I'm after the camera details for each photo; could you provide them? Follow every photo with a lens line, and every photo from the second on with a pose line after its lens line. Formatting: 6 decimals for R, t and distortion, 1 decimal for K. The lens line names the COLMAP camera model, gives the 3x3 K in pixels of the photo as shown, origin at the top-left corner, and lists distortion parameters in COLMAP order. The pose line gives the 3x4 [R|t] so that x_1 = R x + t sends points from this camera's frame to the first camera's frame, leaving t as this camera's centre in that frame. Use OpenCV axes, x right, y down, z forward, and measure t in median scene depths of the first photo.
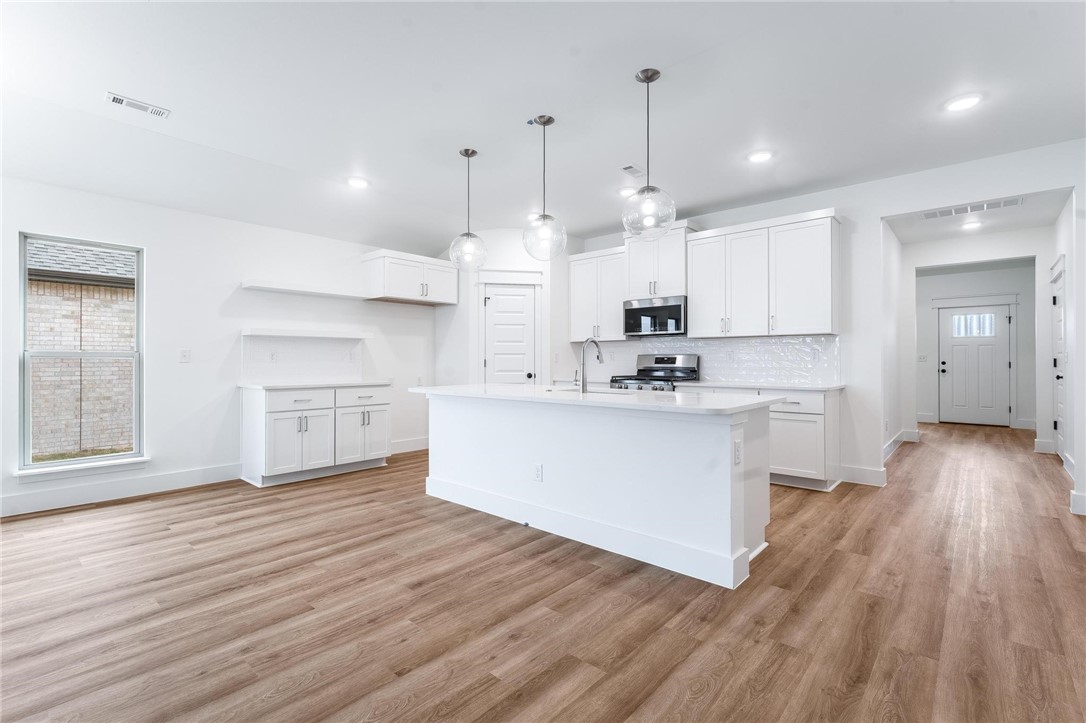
lens RADIAL K [[495.6, 0, 542.5], [0, 495.6, 357.2], [0, 0, 1]] dist [0.003248, -0.003244]
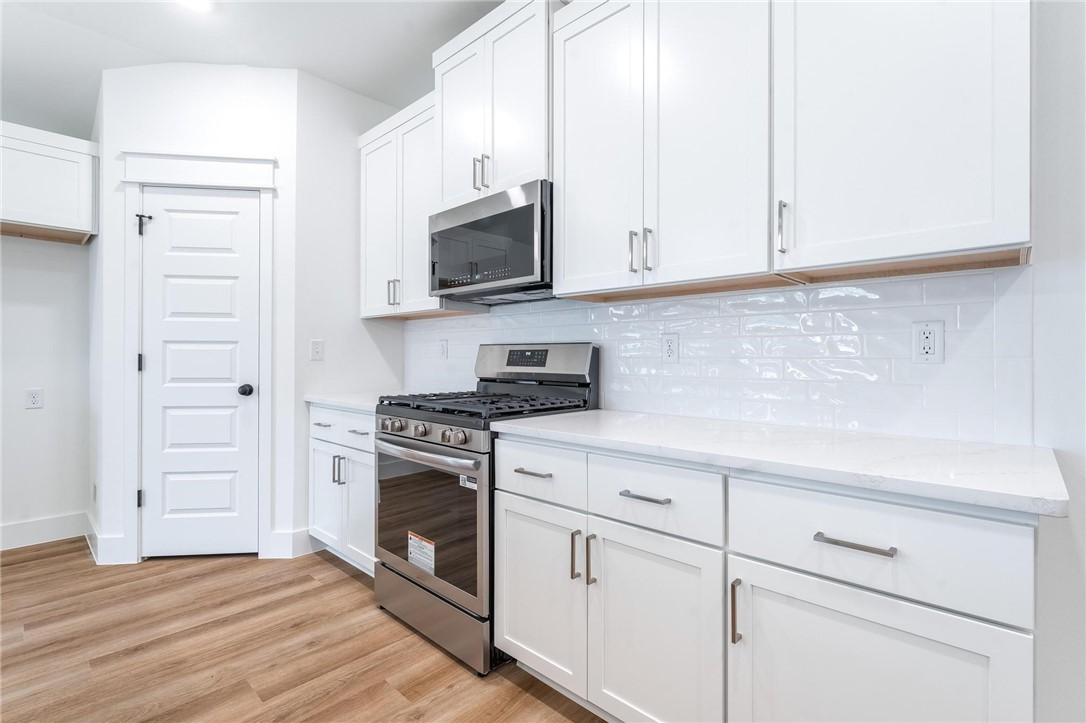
lens RADIAL K [[495.6, 0, 551.7], [0, 495.6, 361.3], [0, 0, 1]] dist [0.003248, -0.003244]
pose [[0.999830, 0.004397, -0.017933, 0.402328], [-0.004173, 0.999913, 0.012522, 0.006336], [0.017987, -0.012445, 0.999761, 0.850212]]
